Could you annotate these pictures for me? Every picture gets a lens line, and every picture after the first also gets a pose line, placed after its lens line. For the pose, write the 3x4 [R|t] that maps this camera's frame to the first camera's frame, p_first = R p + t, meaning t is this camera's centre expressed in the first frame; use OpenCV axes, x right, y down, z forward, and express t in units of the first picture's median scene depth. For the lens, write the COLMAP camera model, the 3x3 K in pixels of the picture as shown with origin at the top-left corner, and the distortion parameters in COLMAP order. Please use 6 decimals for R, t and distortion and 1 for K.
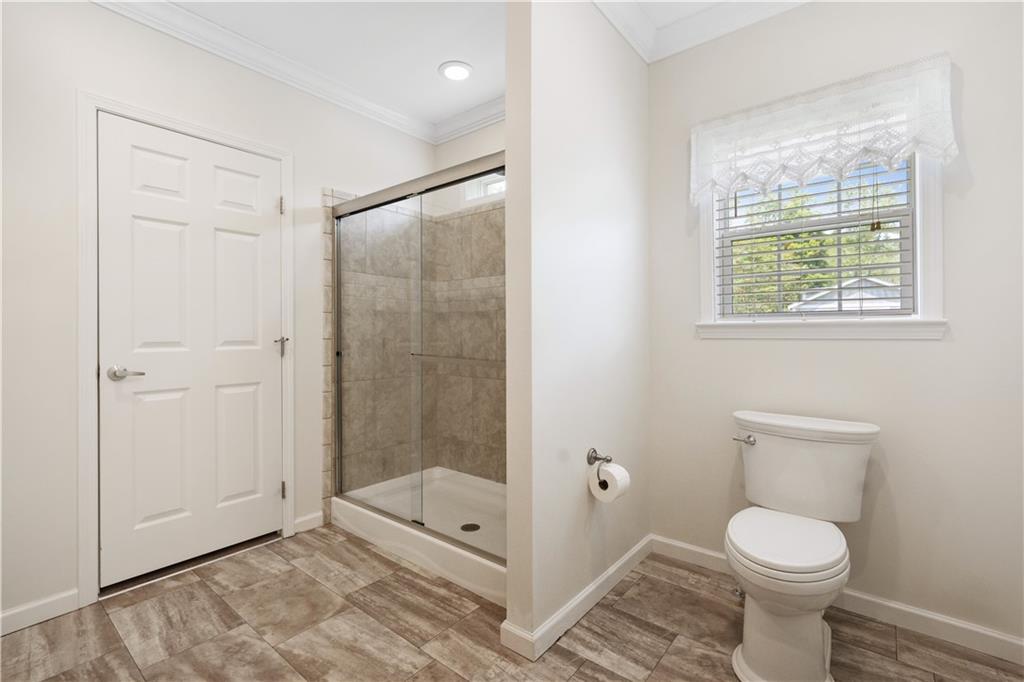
lens RADIAL K [[469.2, 0, 525.7], [0, 469.2, 331.6], [0, 0, 1]] dist [-0.000193, 0.000993]
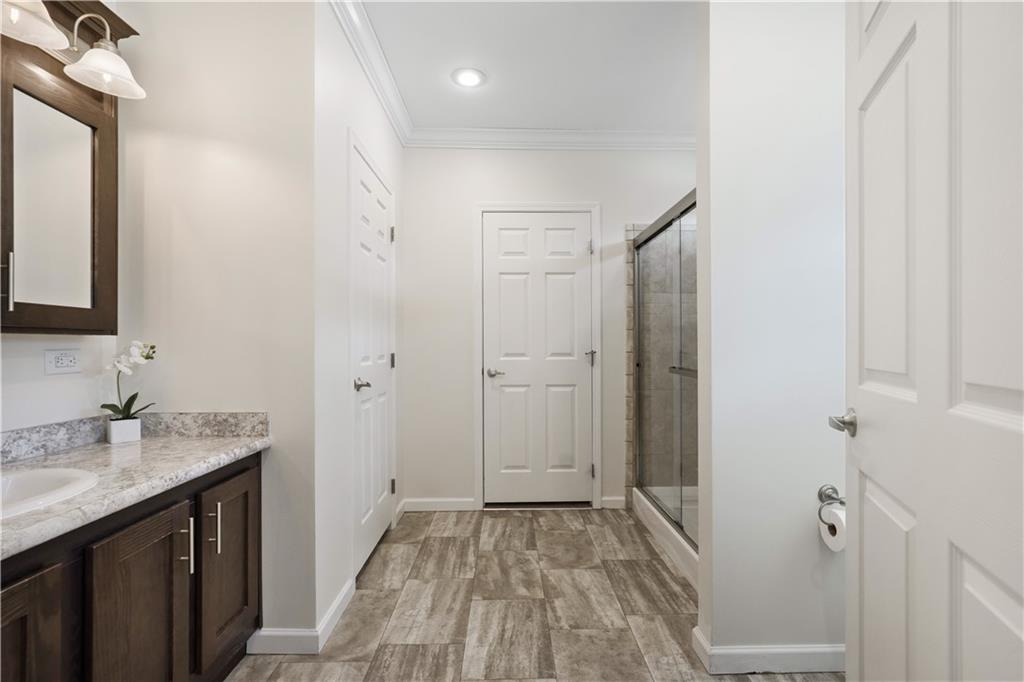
lens RADIAL K [[475.4, 0, 512.0], [0, 475.4, 341.0], [0, 0, 1]] dist [-0.001565, 0.000269]
pose [[0.635901, -0.008729, -0.771721, 0.401279], [0.004643, 0.999961, -0.007485, -0.006052], [0.771757, 0.001177, 0.635917, 0.014952]]
